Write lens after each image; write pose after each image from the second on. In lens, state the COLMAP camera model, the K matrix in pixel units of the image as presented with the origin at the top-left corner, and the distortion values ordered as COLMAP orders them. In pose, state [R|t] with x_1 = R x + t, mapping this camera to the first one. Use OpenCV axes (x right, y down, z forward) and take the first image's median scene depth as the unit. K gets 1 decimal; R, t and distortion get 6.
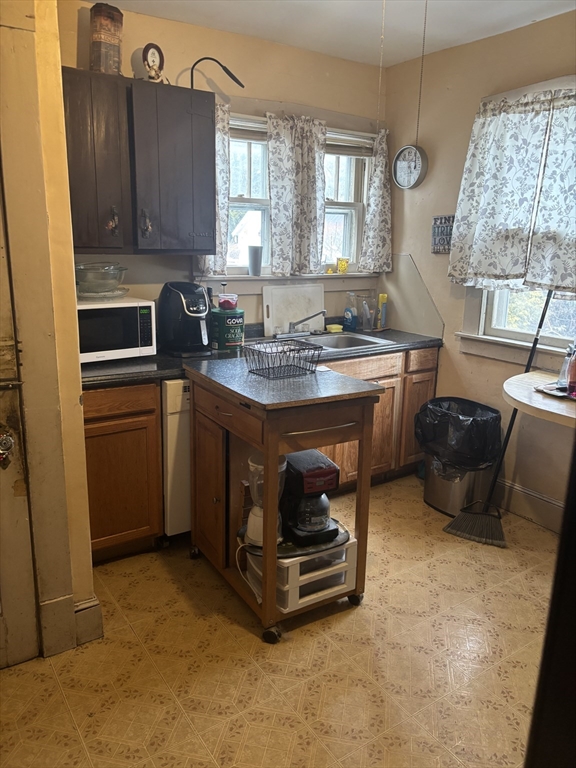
lens RADIAL K [[588.6, 0, 287.2], [0, 588.6, 384.8], [0, 0, 1]] dist [0.038703, -0.053477]
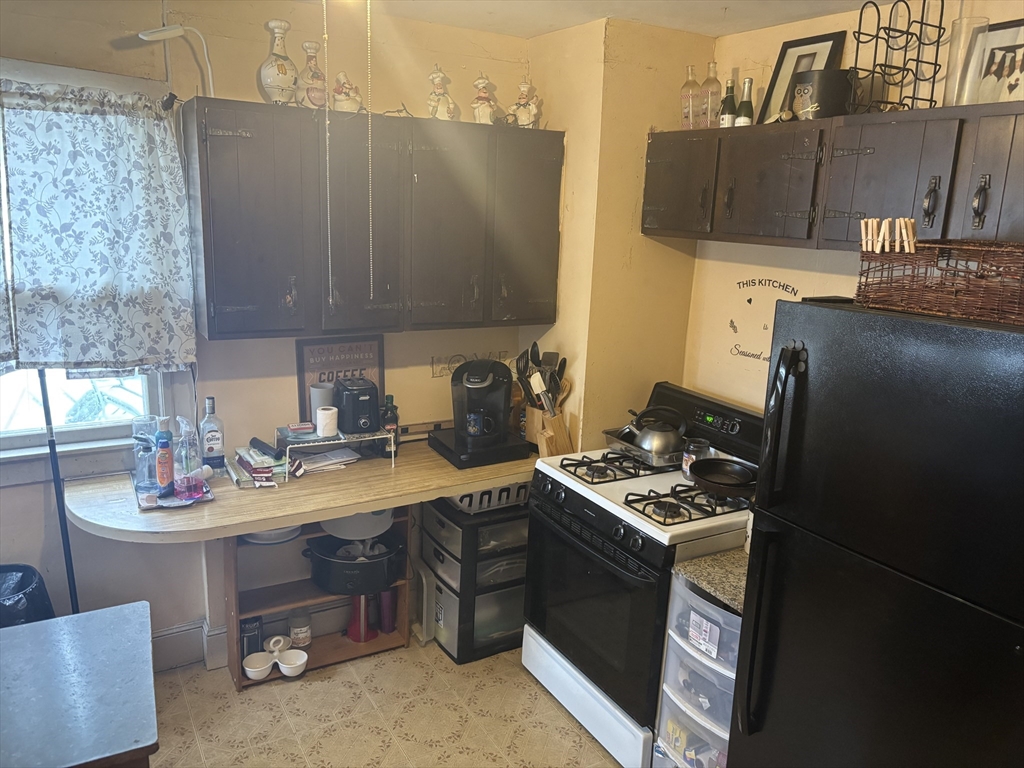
lens RADIAL K [[784.8, 0, 507.1], [0, 784.8, 385.4], [0, 0, 1]] dist [0.038703, -0.053477]
pose [[0.058709, -0.252275, 0.965873, -0.429864], [0.194927, 0.951814, 0.236755, -0.264106], [-0.979059, 0.174376, 0.105055, 0.406415]]
